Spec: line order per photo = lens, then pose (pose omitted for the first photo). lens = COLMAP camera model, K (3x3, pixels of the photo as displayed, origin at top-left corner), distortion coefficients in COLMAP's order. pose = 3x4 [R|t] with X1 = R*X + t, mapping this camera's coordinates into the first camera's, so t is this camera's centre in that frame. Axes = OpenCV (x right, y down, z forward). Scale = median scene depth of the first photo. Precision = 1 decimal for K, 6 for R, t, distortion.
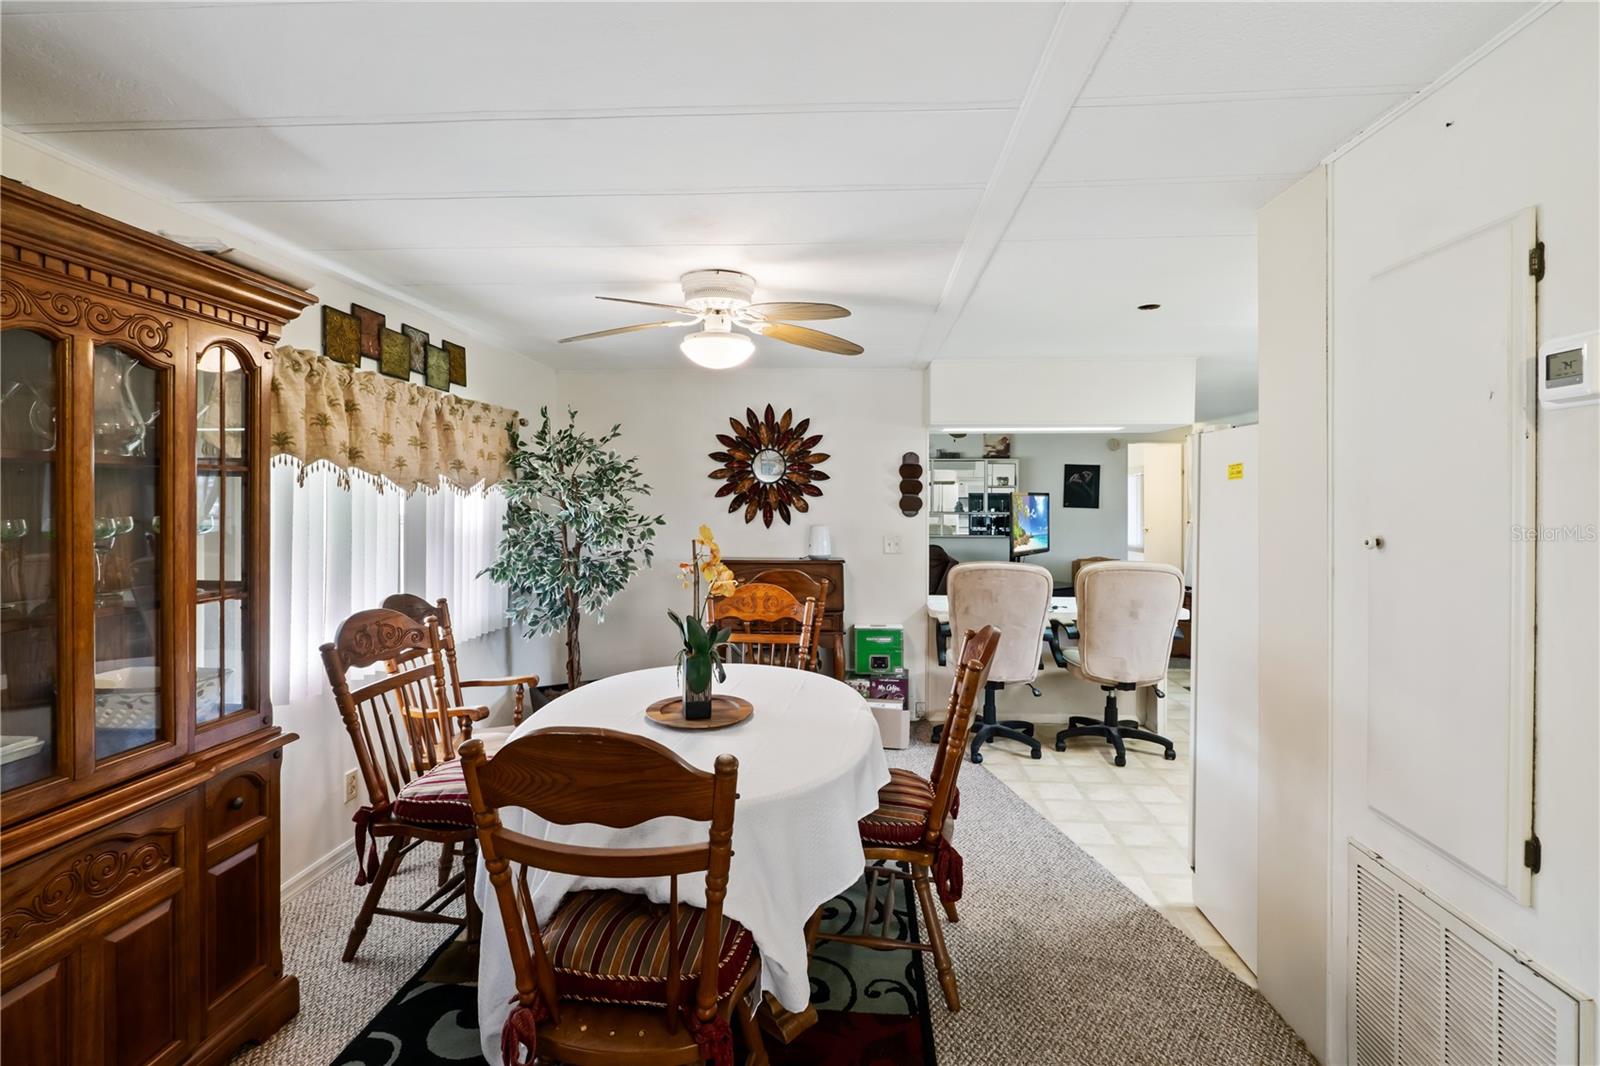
lens RADIAL K [[740.1, 0, 800.9], [0, 740.1, 497.5], [0, 0, 1]] dist [-0.011179, 0.001913]
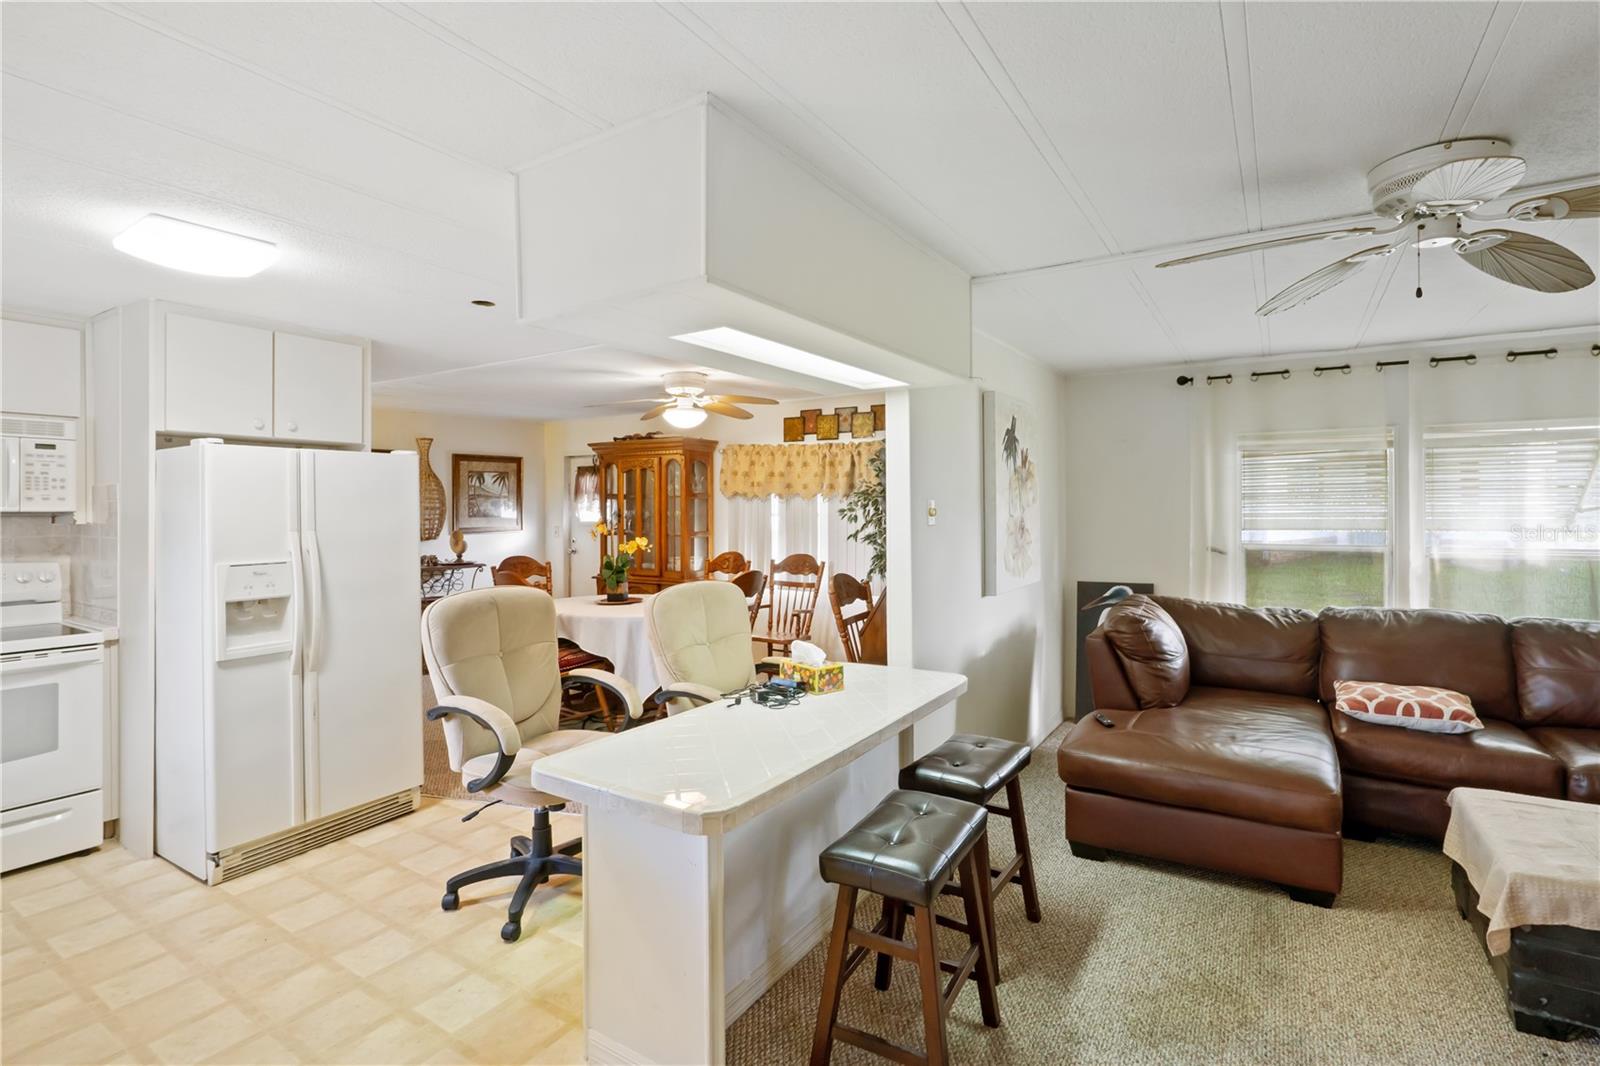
lens RADIAL K [[740.1, 0, 827.0], [0, 740.1, 513.9], [0, 0, 1]] dist [-0.011179, 0.001913]
pose [[-0.451302, 0.008914, -0.892327, 1.212628], [0.005779, 0.999958, 0.007066, 0.010138], [0.892352, -0.001968, -0.451335, 2.011776]]
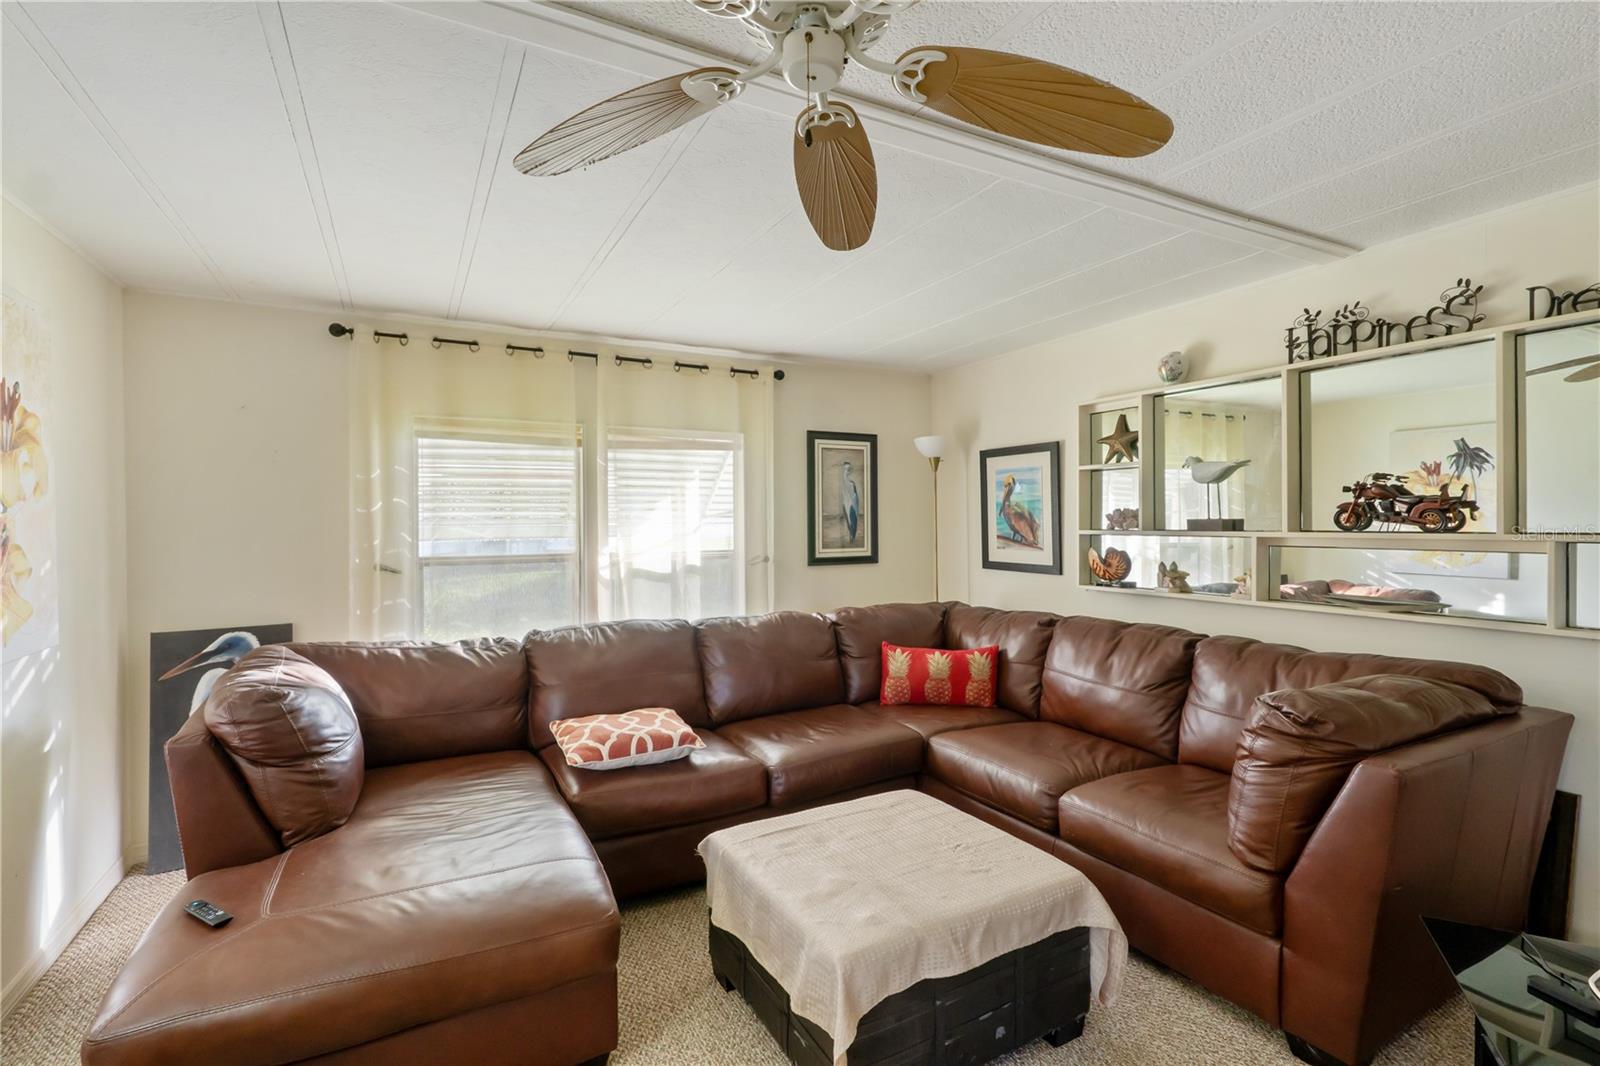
lens RADIAL K [[740.1, 0, 795.4], [0, 740.1, 520.2], [0, 0, 1]] dist [-0.011179, 0.001913]
pose [[0.539630, -0.010293, -0.841839, 0.771198], [0.010743, 0.999928, -0.005339, 0.037948], [0.841834, -0.006162, 0.539702, 1.960400]]
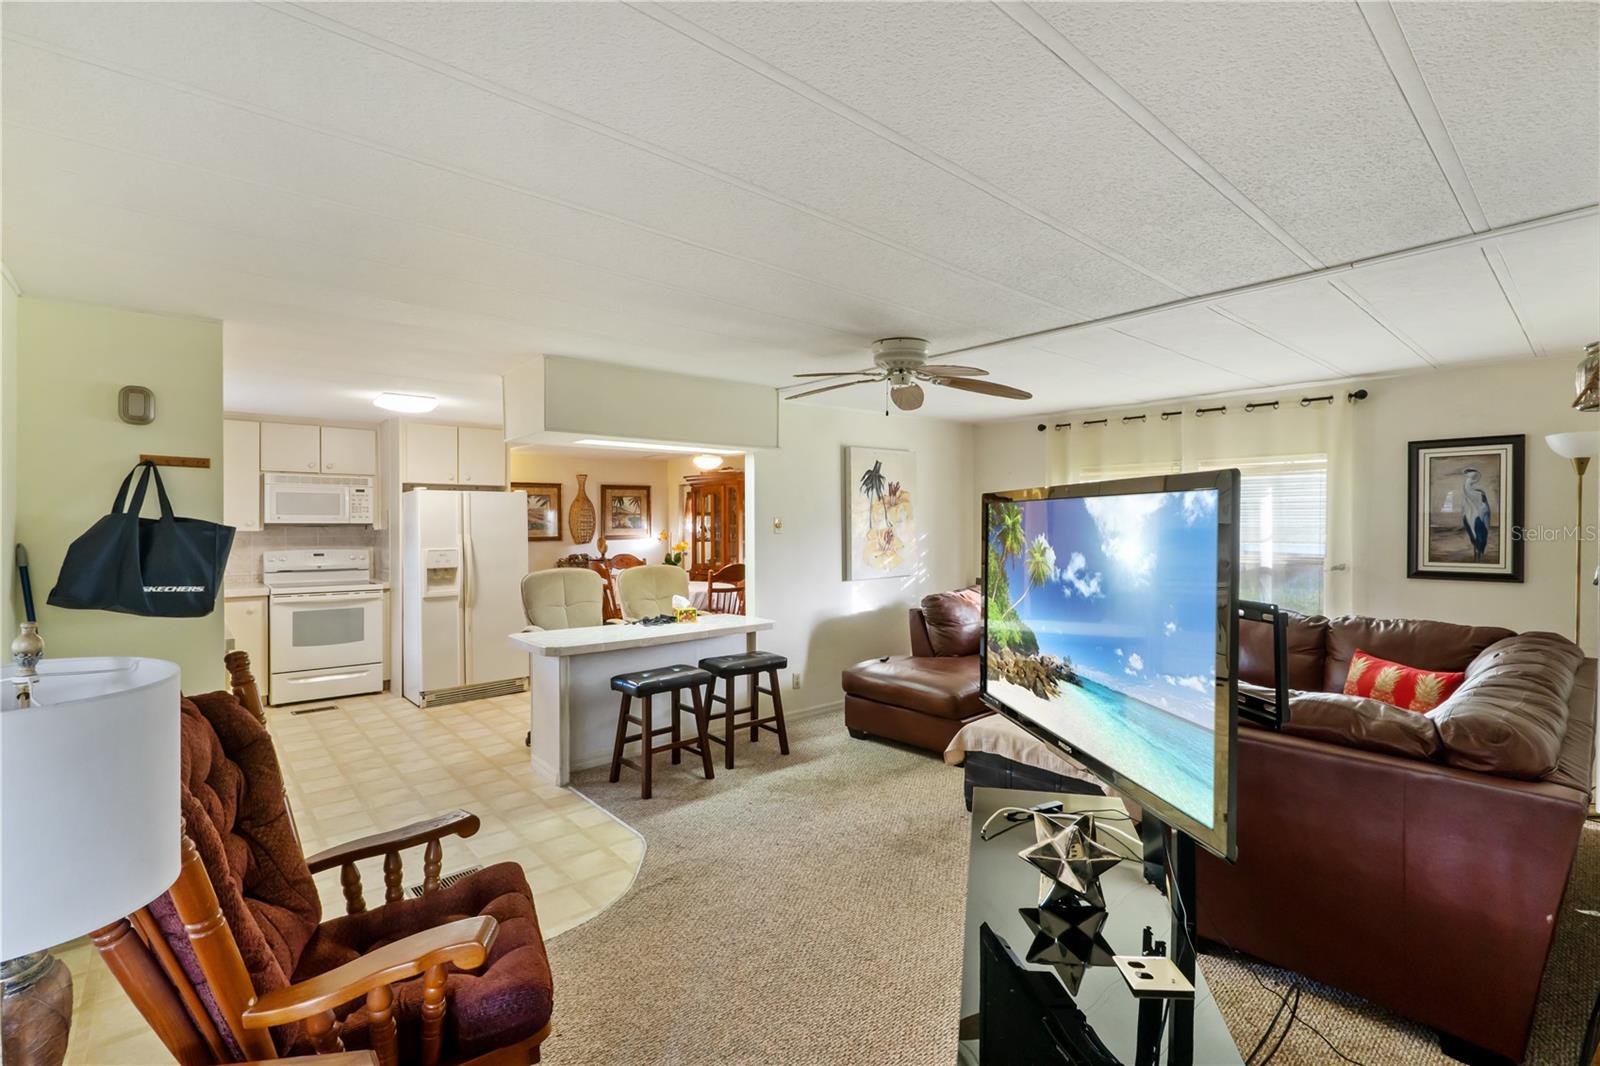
lens RADIAL K [[740.1, 0, 824.1], [0, 740.1, 535.2], [0, 0, 1]] dist [-0.011179, 0.001913]
pose [[-0.690070, 0.011753, -0.723648, 1.389458], [0.001667, 0.999891, 0.014650, 0.012996], [0.723741, 0.008903, -0.690014, 2.940523]]
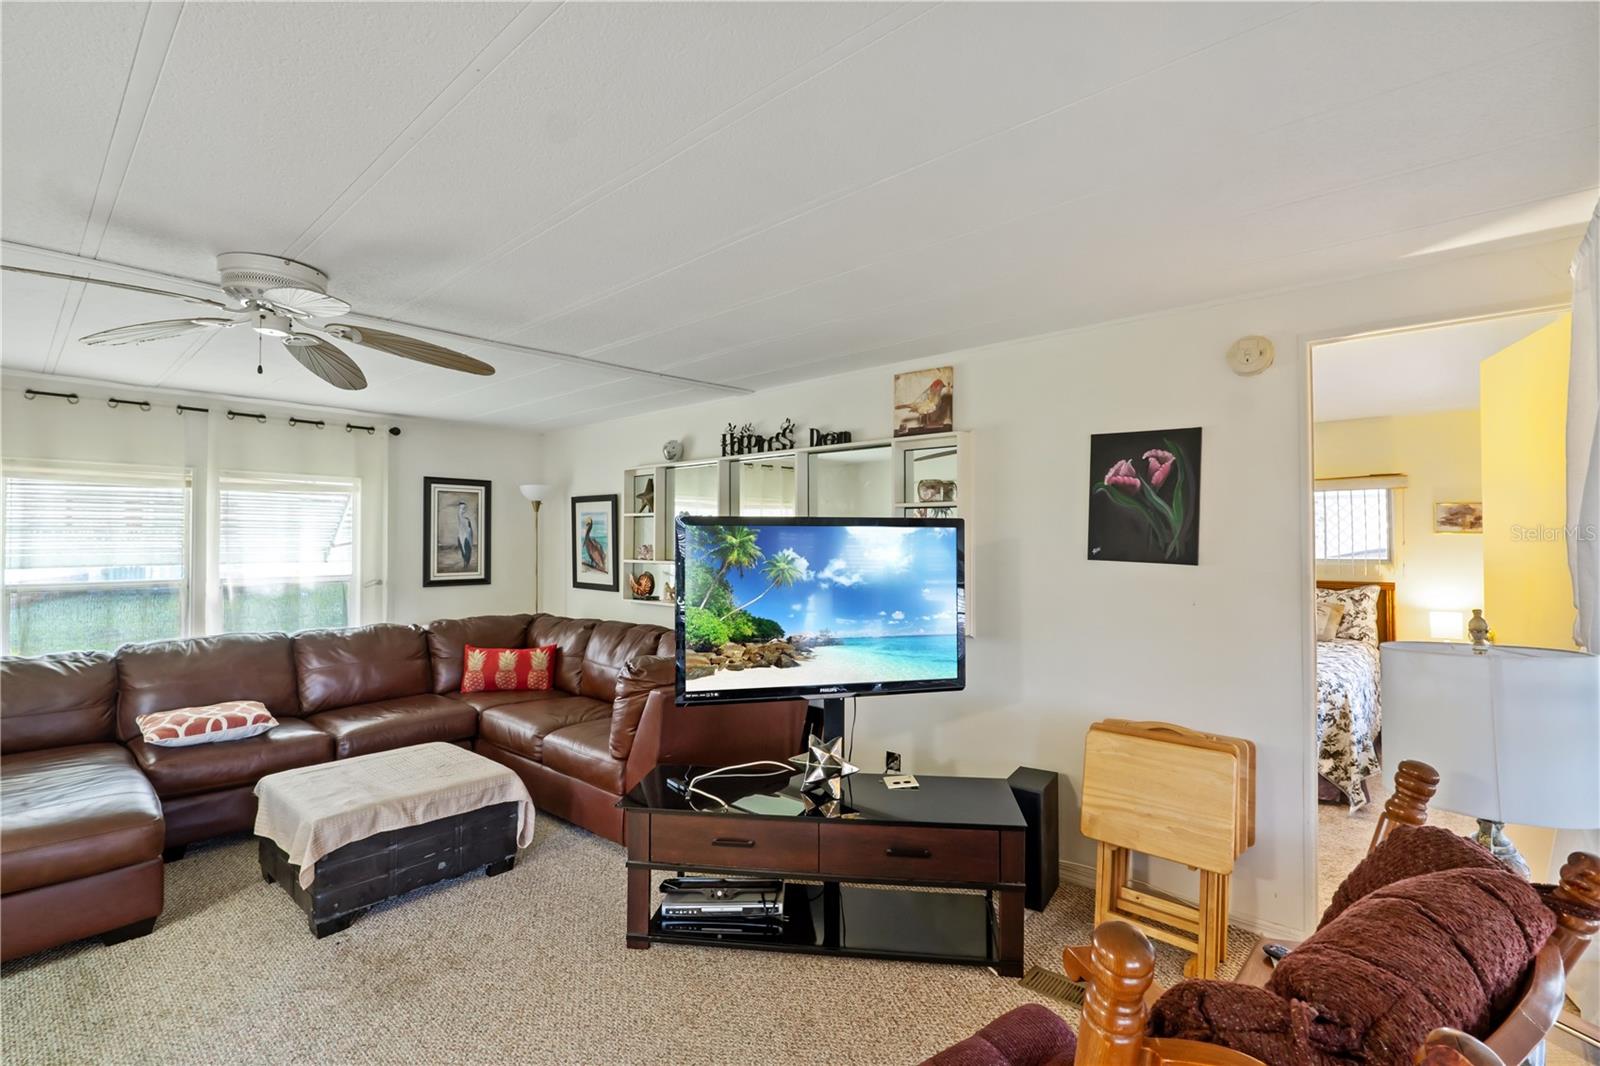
lens RADIAL K [[740.1, 0, 803.4], [0, 740.1, 523.2], [0, 0, 1]] dist [-0.011179, 0.001913]
pose [[0.798094, -0.017357, -0.602283, 1.348341], [0.002875, 0.999683, -0.025000, 0.013162], [0.602526, 0.018221, 0.797891, 1.907877]]
